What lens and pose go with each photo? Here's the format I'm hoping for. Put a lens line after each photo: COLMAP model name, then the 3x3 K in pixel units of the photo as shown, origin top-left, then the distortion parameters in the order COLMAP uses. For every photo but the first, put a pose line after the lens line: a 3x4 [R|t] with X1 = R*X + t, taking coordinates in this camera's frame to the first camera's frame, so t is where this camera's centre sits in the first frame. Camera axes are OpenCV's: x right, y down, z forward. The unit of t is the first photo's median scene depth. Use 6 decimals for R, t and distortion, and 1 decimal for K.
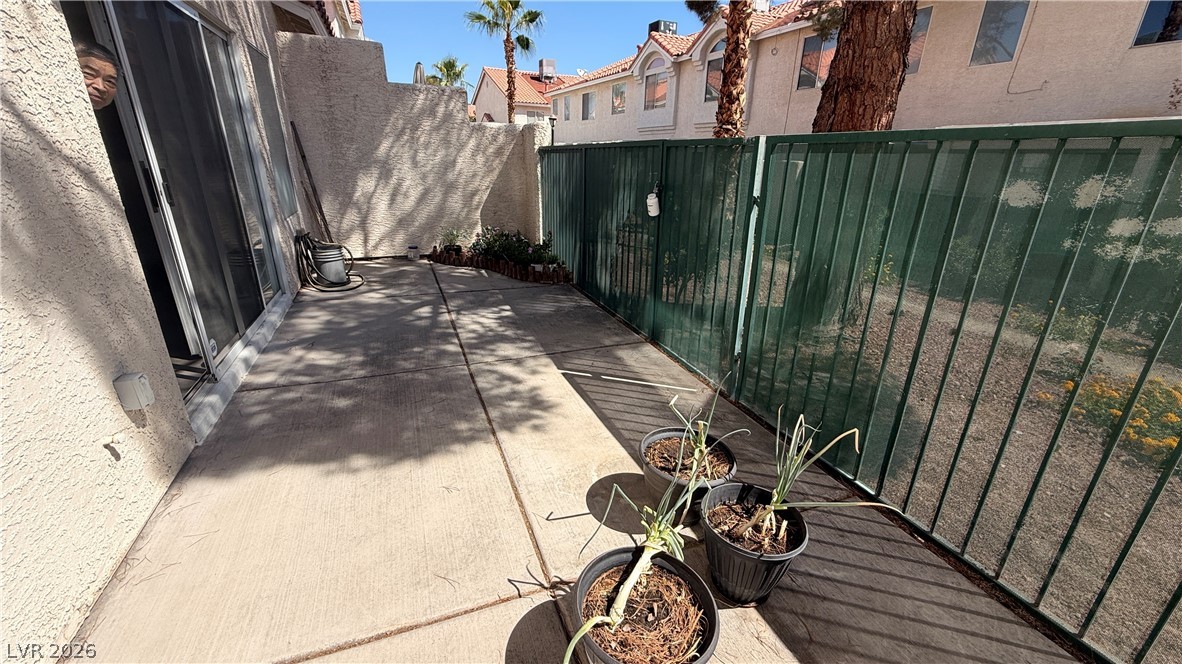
lens RADIAL K [[474.1, 0, 591.0], [0, 474.1, 332.0], [0, 0, 1]] dist [0.001299, 0.000093]
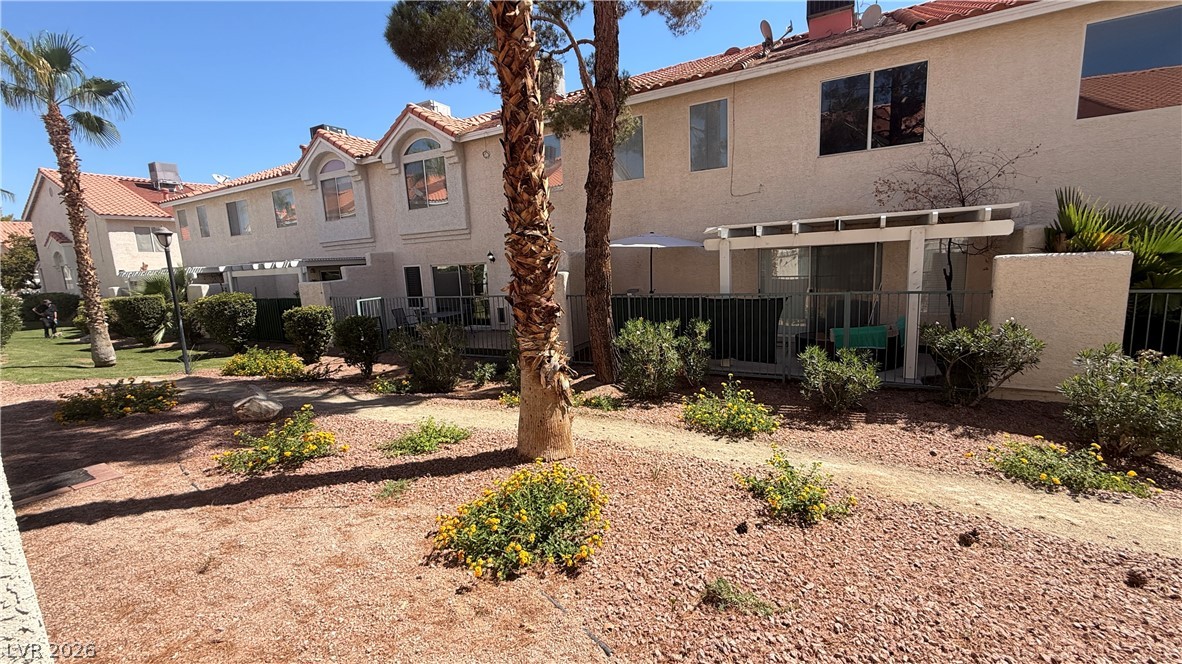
lens RADIAL K [[474.1, 0, 591.0], [0, 474.1, 332.0], [0, 0, 1]] dist [0.001299, 0.000093]
pose [[0.815922, -0.147545, 0.559019, 0.006038], [0.261335, 0.956595, -0.128955, -0.092708], [-0.515728, 0.251309, 0.819065, 0.215441]]
